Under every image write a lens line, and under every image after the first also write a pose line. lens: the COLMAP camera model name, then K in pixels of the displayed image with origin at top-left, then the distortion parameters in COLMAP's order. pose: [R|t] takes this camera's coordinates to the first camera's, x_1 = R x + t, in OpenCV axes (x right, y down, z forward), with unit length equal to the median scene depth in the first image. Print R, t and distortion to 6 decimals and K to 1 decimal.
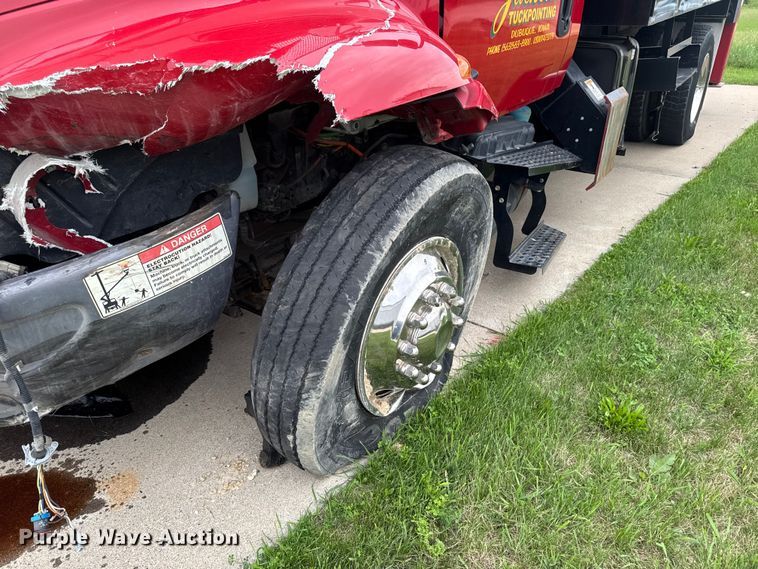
lens RADIAL K [[533.5, 0, 372.1], [0, 533.5, 291.3], [0, 0, 1]] dist [0.053257, -0.050547]
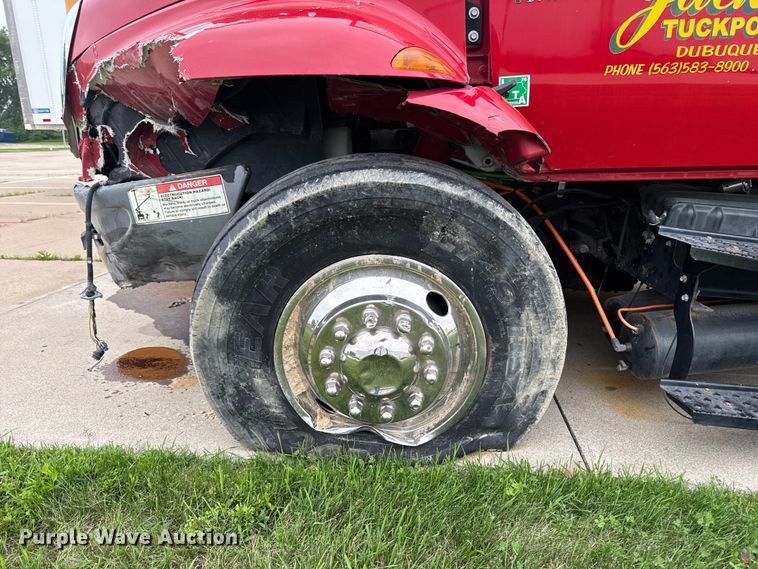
lens RADIAL K [[536.4, 0, 385.1], [0, 536.4, 299.1], [0, 0, 1]] dist [0.024773, -0.026728]
pose [[0.573040, 0.256196, -0.778452, 1.039087], [-0.400281, 0.916366, 0.006927, -0.041626], [0.715122, 0.307630, 0.627665, 0.577367]]
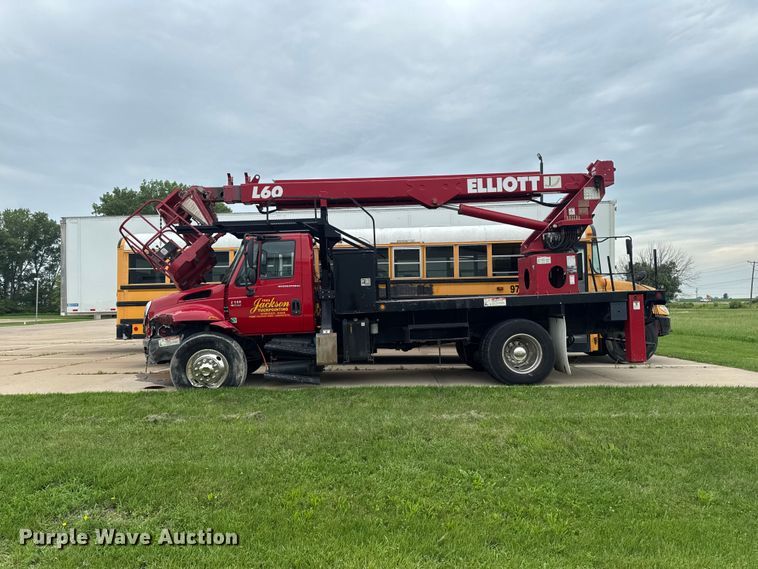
lens RADIAL K [[533.5, 0, 395.5], [0, 533.5, 273.4], [0, 0, 1]] dist [0.053257, -0.050547]
pose [[0.643881, -0.031112, -0.764493, 6.414593], [-0.360789, 0.868768, -0.339224, 0.455173], [0.674721, 0.494240, 0.548158, -1.158963]]
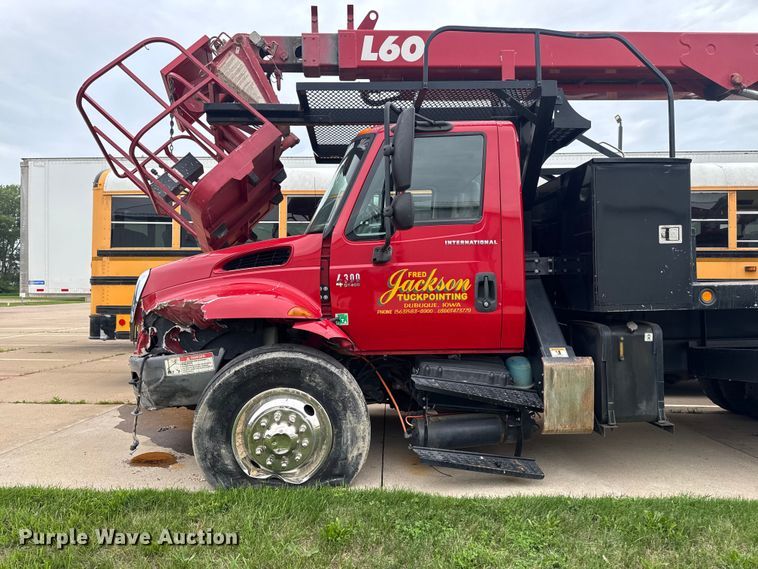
lens RADIAL K [[536.4, 0, 393.4], [0, 536.4, 277.6], [0, 0, 1]] dist [0.024773, -0.026728]
pose [[0.647265, 0.005858, -0.762243, 2.469192], [-0.380300, 0.869111, -0.316256, 0.040154], [0.660621, 0.494582, 0.564773, -0.137175]]
